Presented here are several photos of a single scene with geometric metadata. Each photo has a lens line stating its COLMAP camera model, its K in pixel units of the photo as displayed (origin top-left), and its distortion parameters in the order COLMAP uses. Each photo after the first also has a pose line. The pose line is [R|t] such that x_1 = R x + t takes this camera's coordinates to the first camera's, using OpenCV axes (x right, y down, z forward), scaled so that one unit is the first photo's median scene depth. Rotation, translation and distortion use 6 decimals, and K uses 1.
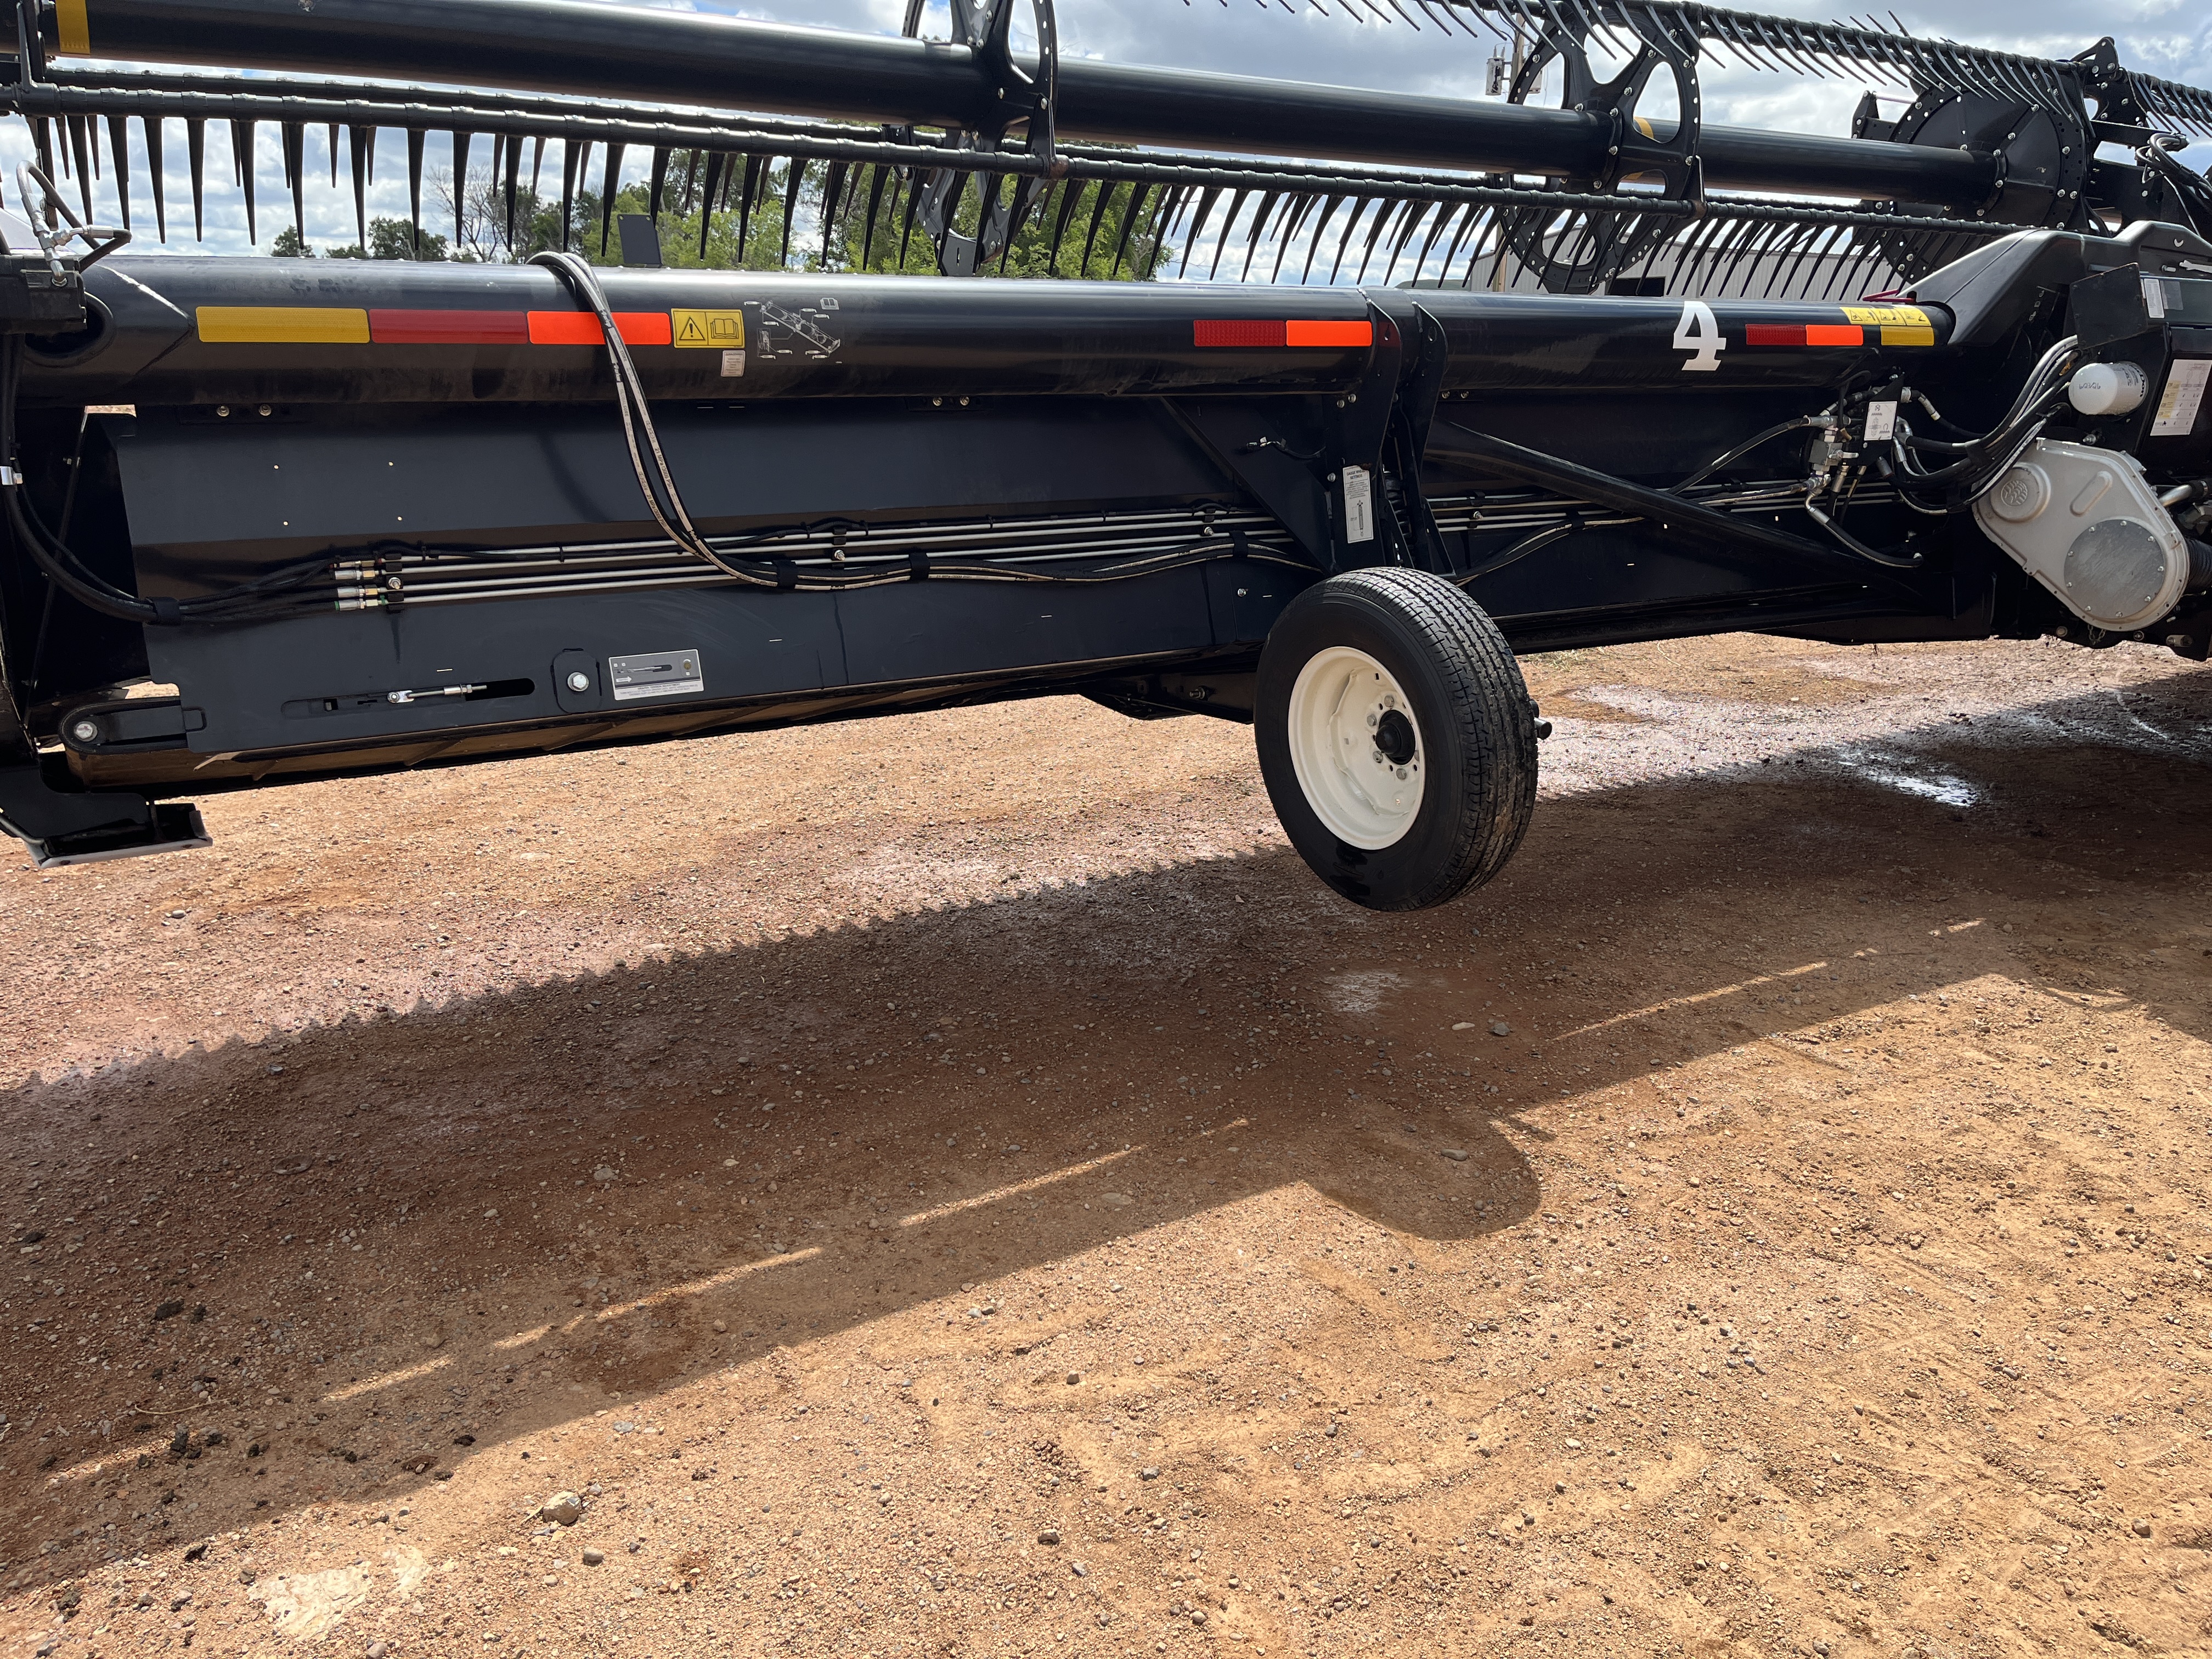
lens RADIAL K [[1675.5, 0, 1106.0], [0, 1675.5, 829.5], [0, 0, 1]] dist [0.075616, -0.107952]
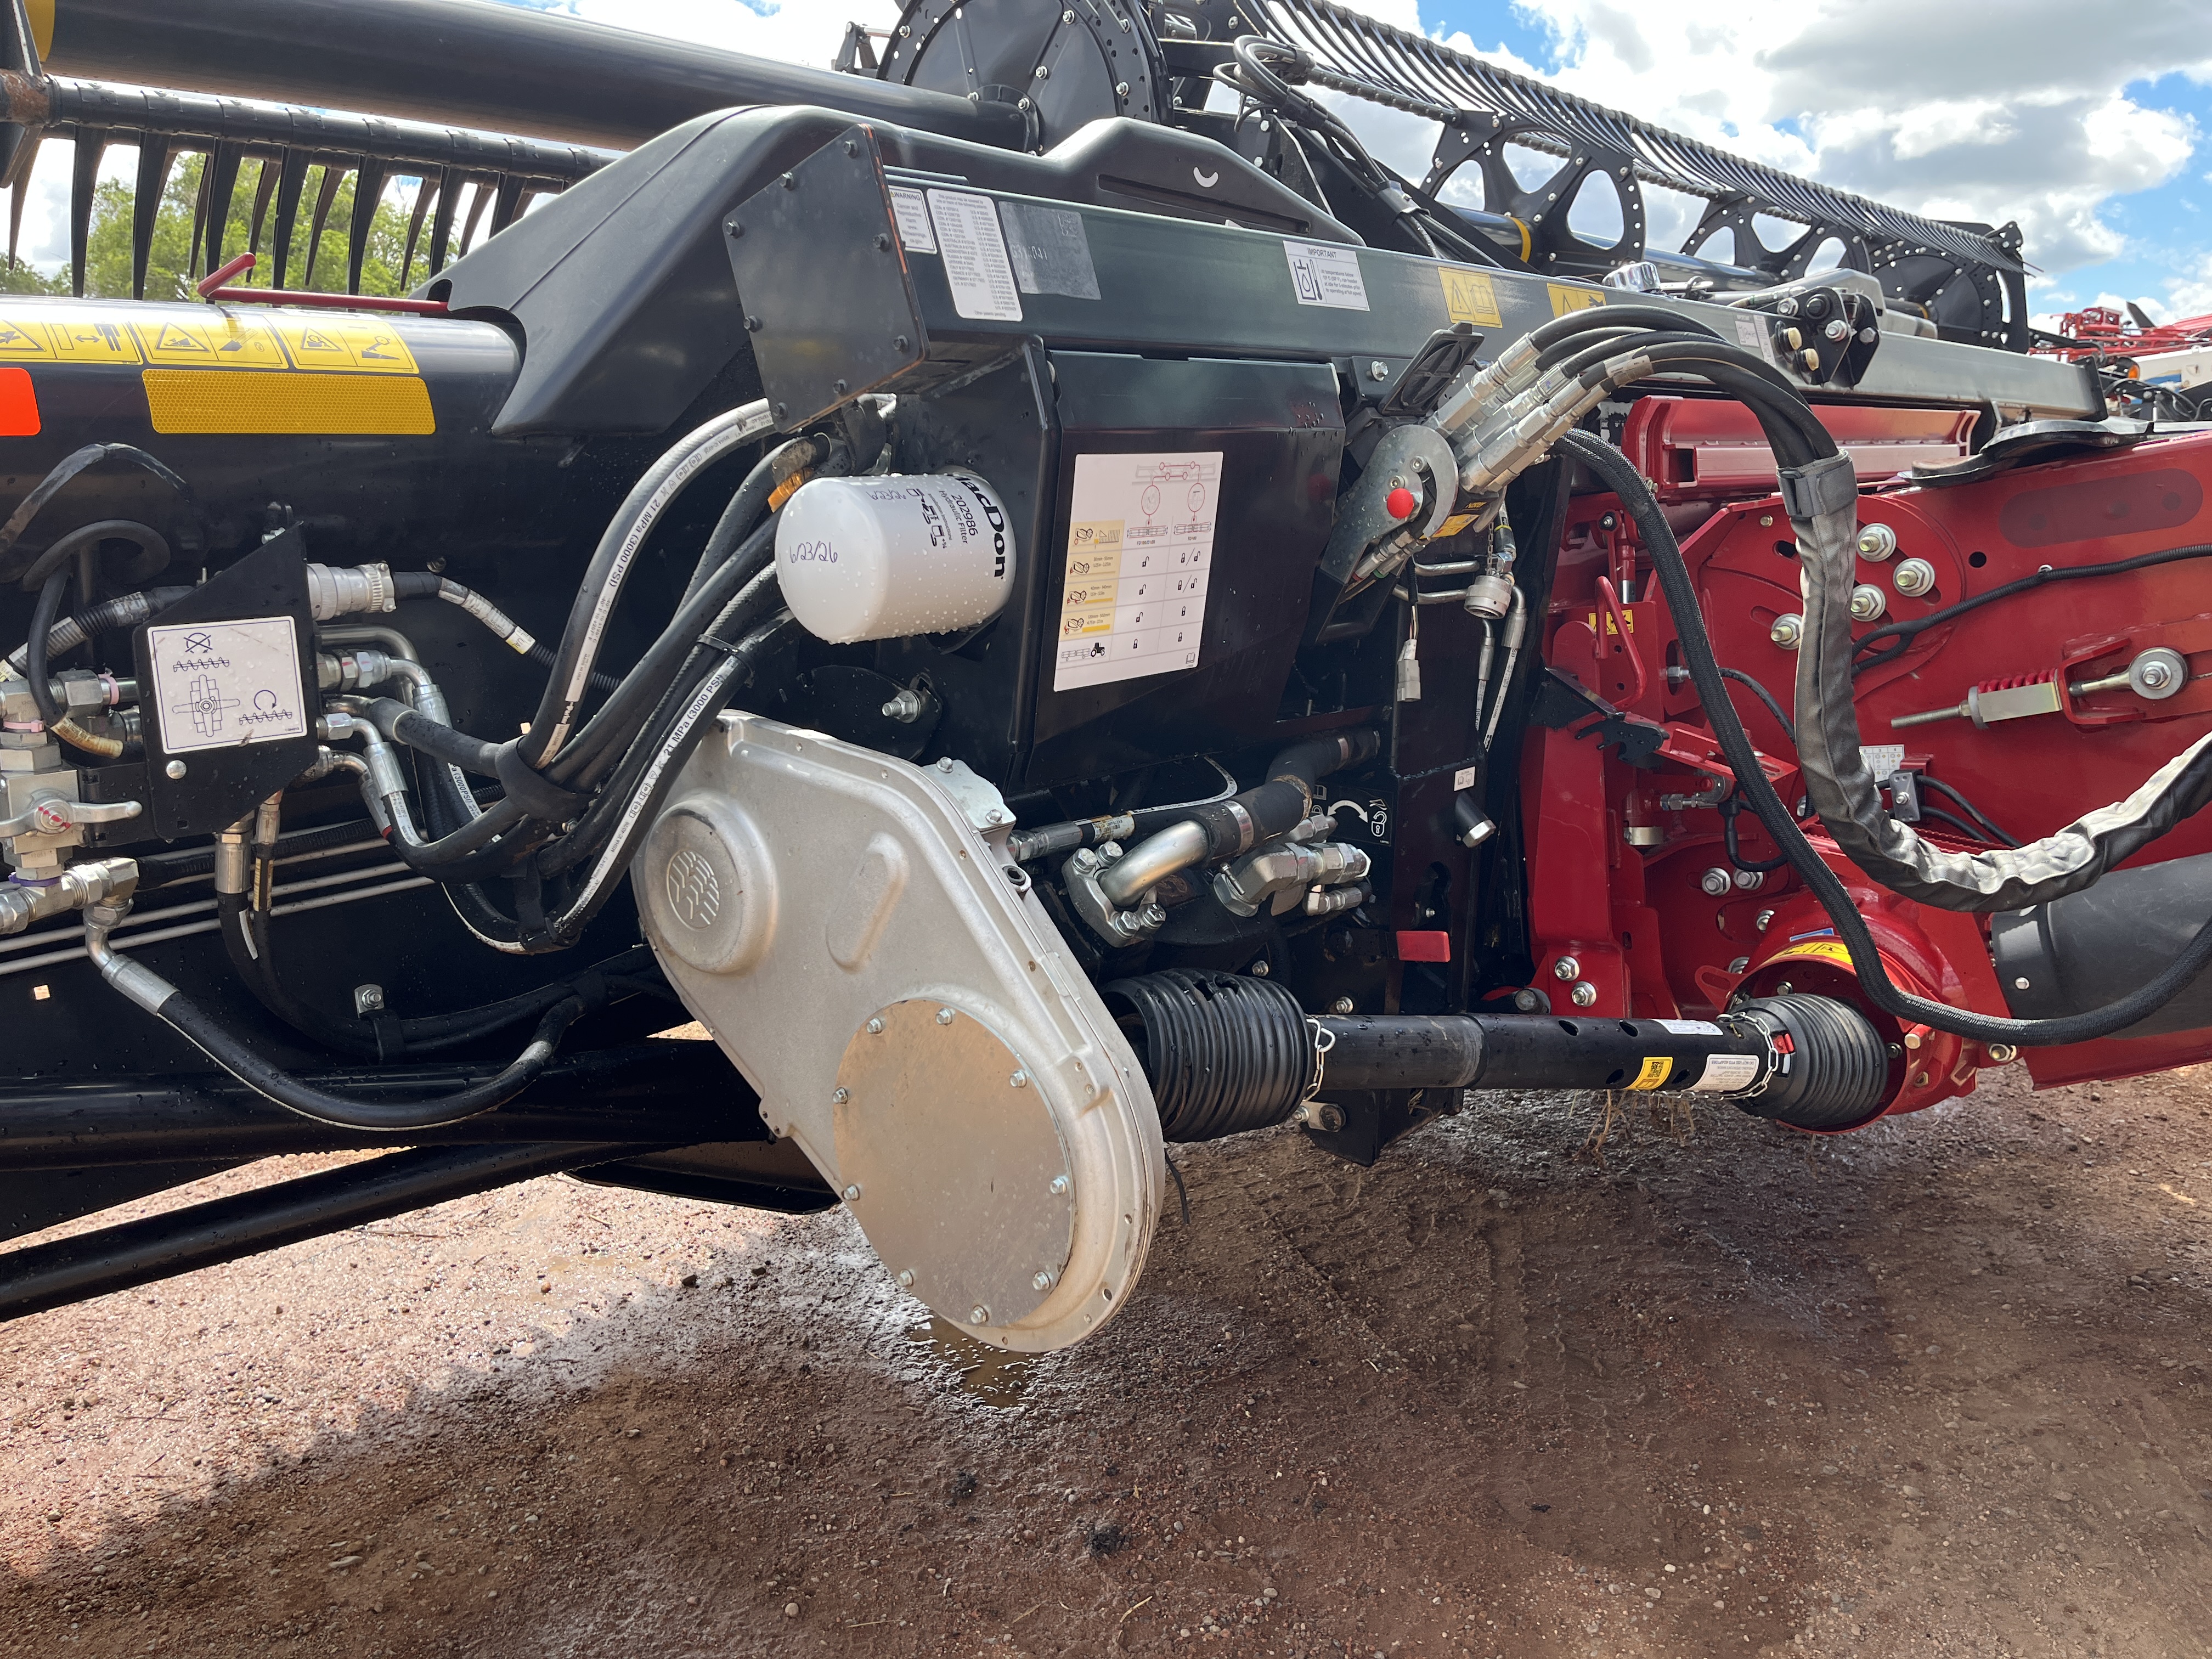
lens RADIAL K [[1675.5, 0, 1106.0], [0, 1675.5, 829.5], [0, 0, 1]] dist [0.075616, -0.107952]
pose [[0.952169, -0.090061, 0.291998, 0.525359], [0.109854, 0.992583, -0.052077, -0.187280], [-0.285142, 0.081663, 0.955000, 0.689589]]
